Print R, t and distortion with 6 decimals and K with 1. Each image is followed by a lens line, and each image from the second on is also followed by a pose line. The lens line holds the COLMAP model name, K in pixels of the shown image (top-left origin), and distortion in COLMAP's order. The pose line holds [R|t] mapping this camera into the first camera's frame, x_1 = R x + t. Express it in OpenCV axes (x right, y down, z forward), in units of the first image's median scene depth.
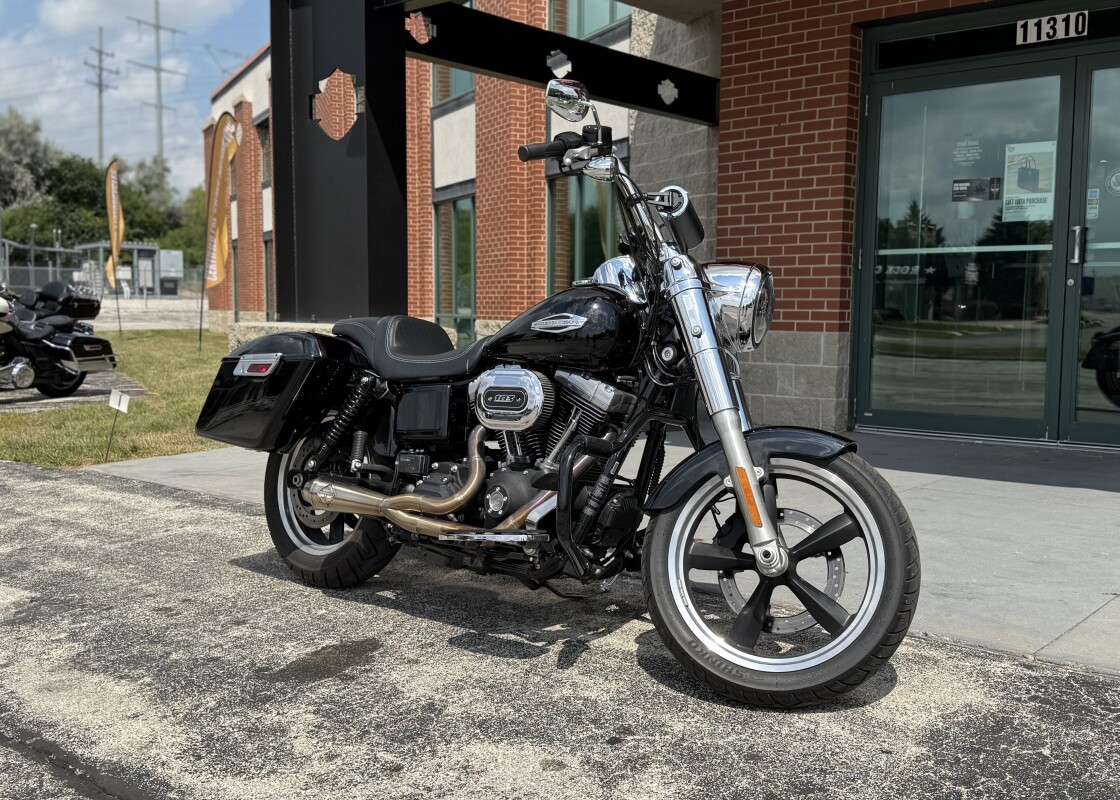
lens RADIAL K [[1143.8, 0, 595.9], [0, 1143.8, 399.3], [0, 0, 1]] dist [0.151728, -0.288452]
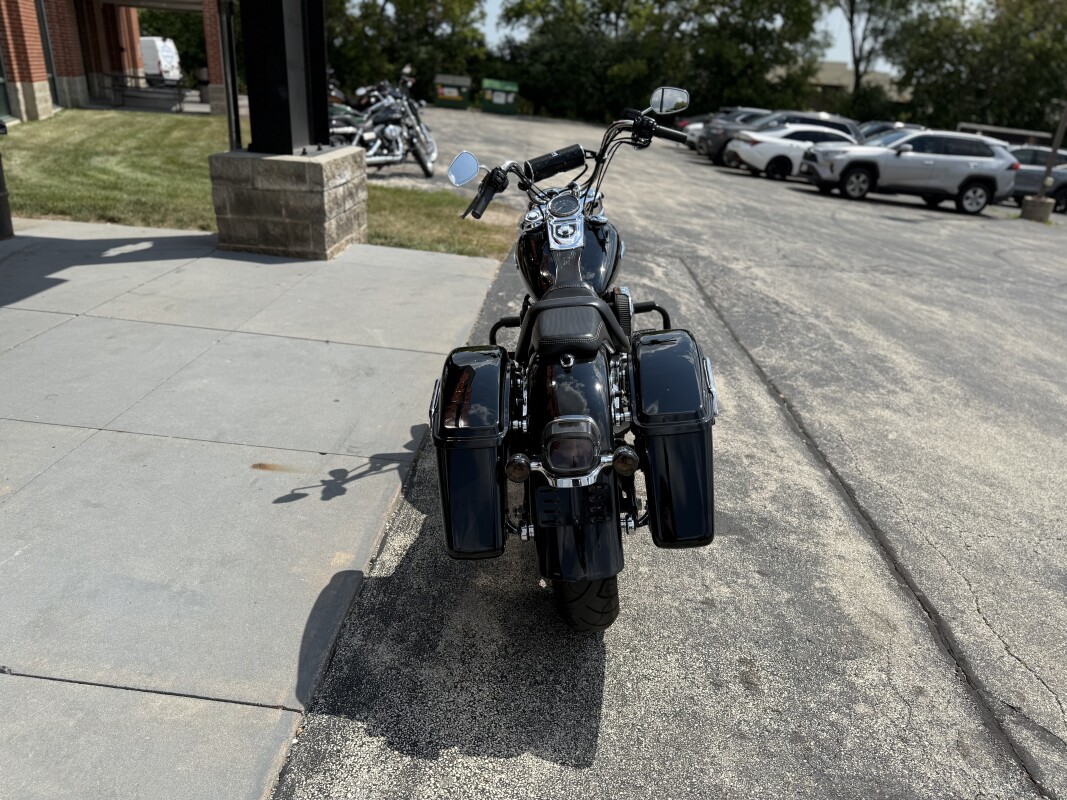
lens RADIAL K [[761.3, 0, 533.5], [0, 761.3, 400.0], [0, 0, 1]] dist [0.066819, -0.077526]
pose [[-0.601250, -0.352417, 0.717148, -0.708169], [-0.004576, 0.898992, 0.437942, -0.306363], [-0.799048, 0.260031, -0.542131, 1.597939]]
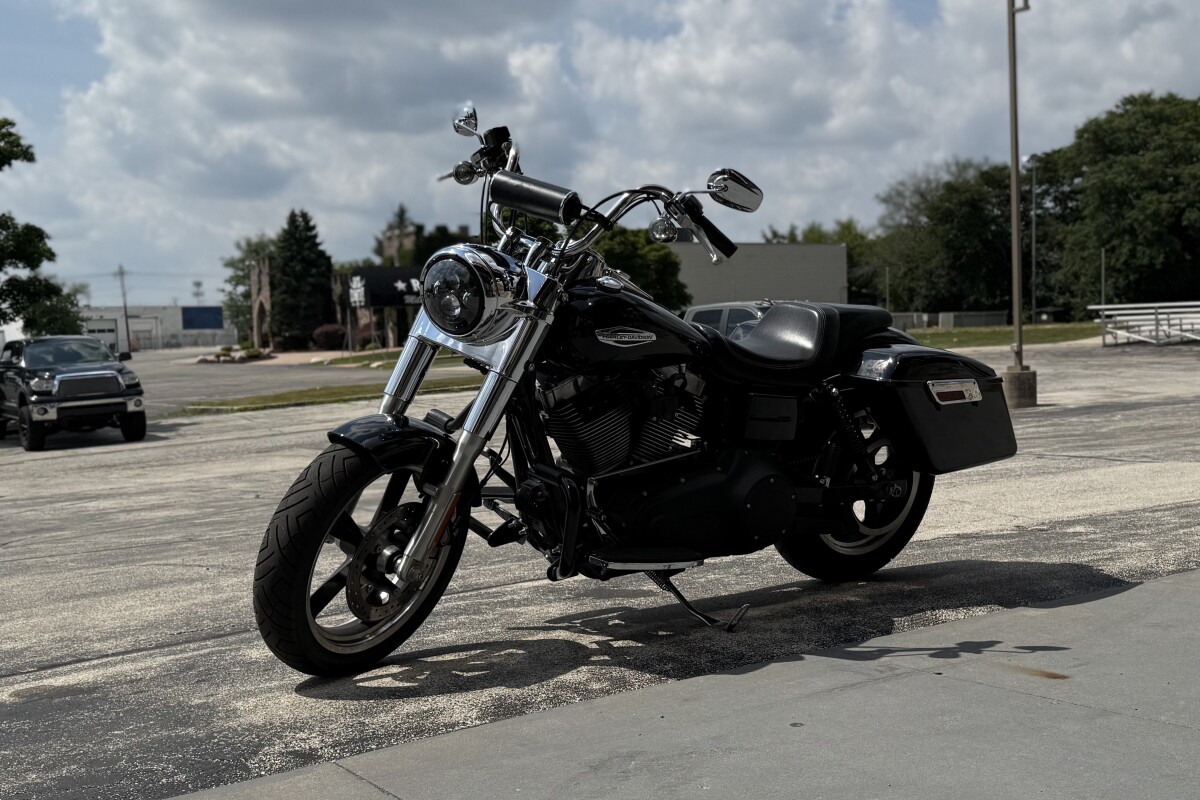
lens RADIAL K [[1316.5, 0, 600.0], [0, 1316.5, 400.0], [0, 0, 1]] dist [0.077783, 0.002711]
pose [[-0.261570, 0.053198, -0.963717, 1.070586], [-0.044501, 0.996753, 0.067100, -0.065599], [0.964158, 0.060437, -0.258354, 1.305099]]
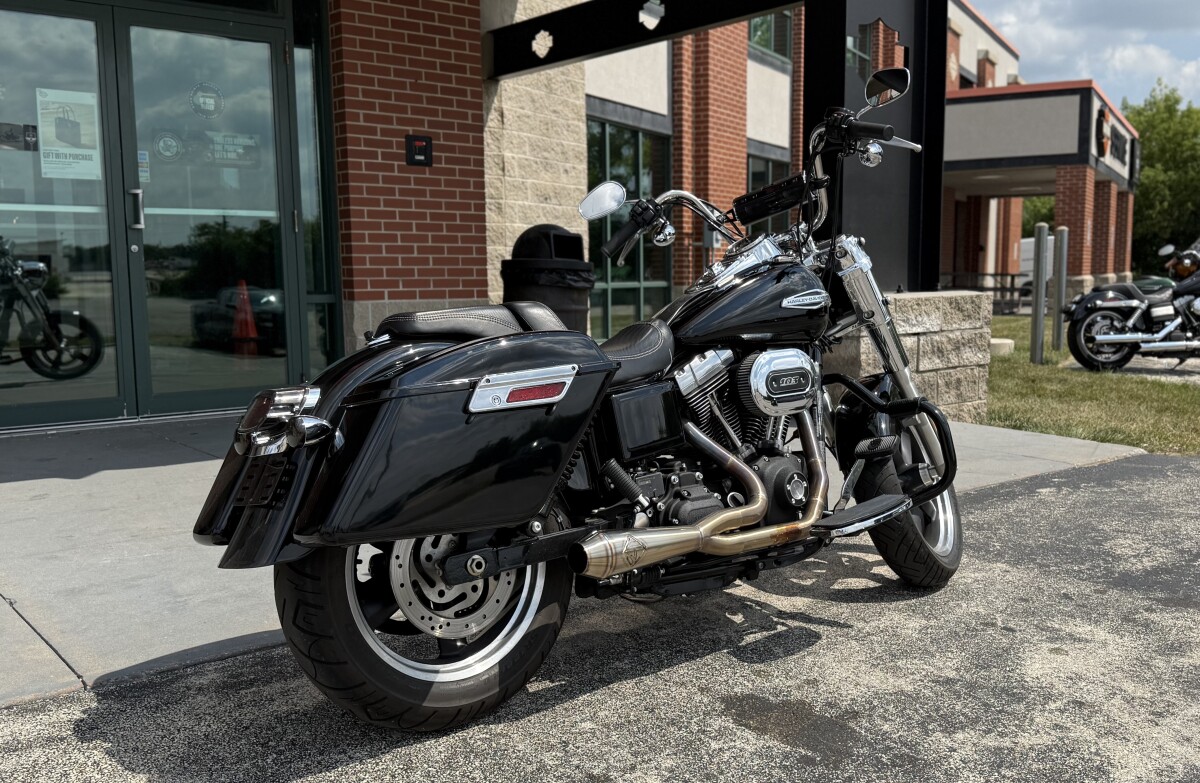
lens RADIAL K [[1158.9, 0, 637.1], [0, 1158.9, 392.8], [0, 0, 1]] dist [0.163841, -0.340001]
pose [[0.158785, -0.113880, 0.980724, -1.013873], [0.086038, 0.991143, 0.101160, -0.096410], [-0.983557, 0.068317, 0.167177, 0.934331]]
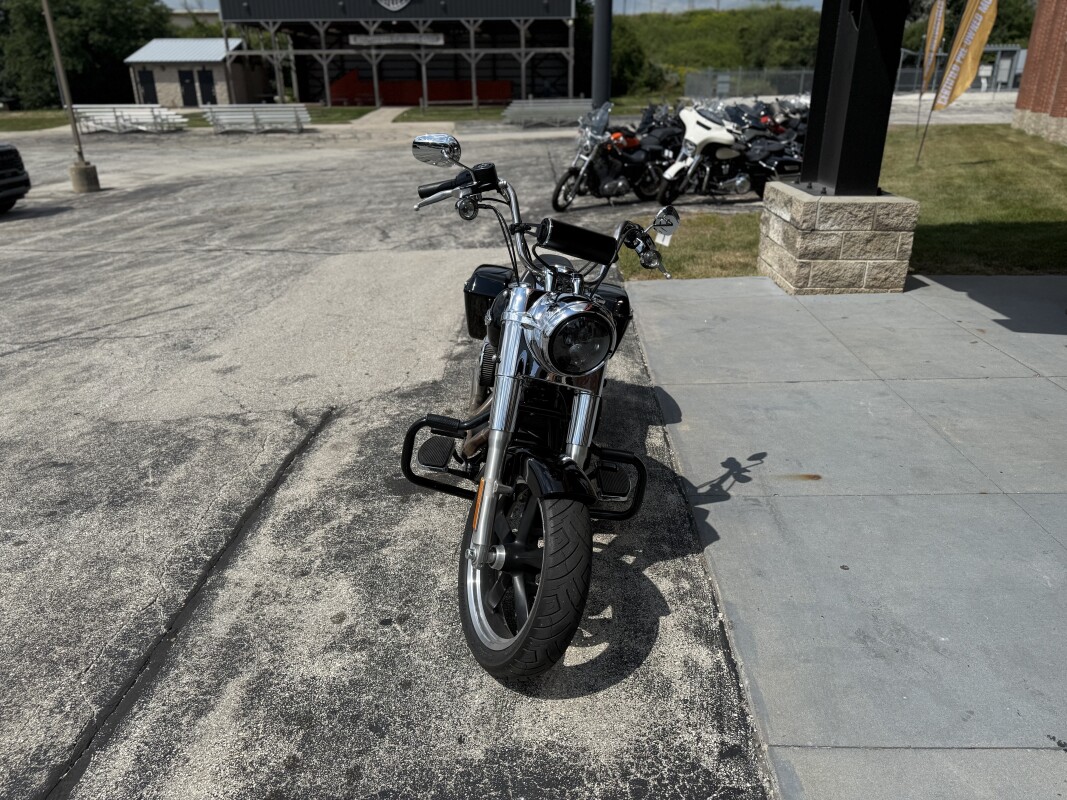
lens RADIAL K [[761.8, 0, 533.5], [0, 761.8, 400.0], [0, 0, 1]] dist [0.065292, -0.083790]
pose [[0.610791, 0.284311, -0.738986, 0.623167], [-0.050465, 0.945390, 0.322011, -0.240286], [0.790182, -0.159389, 0.591784, 0.492190]]
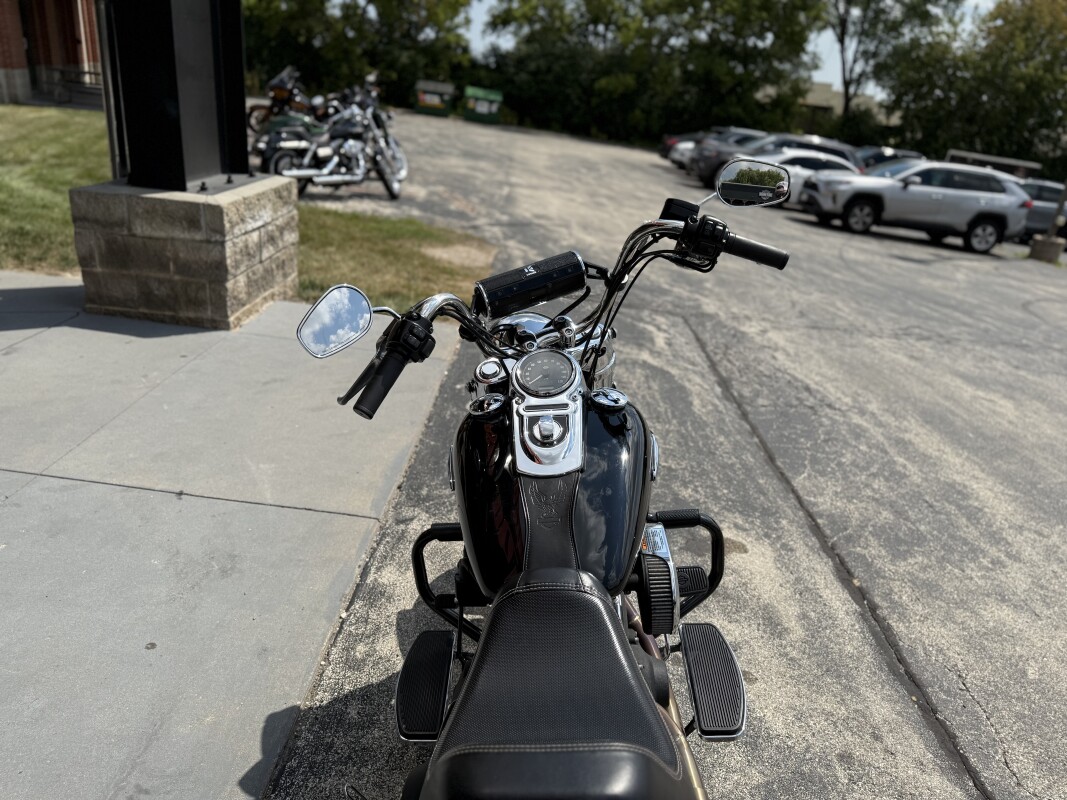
lens RADIAL K [[761.8, 0, 533.5], [0, 761.8, 400.0], [0, 0, 1]] dist [0.065292, -0.083790]
pose [[-0.612725, -0.361672, 0.702682, -0.325436], [-0.040771, 0.902419, 0.428925, -0.305115], [-0.789244, 0.234164, -0.567681, 1.289933]]
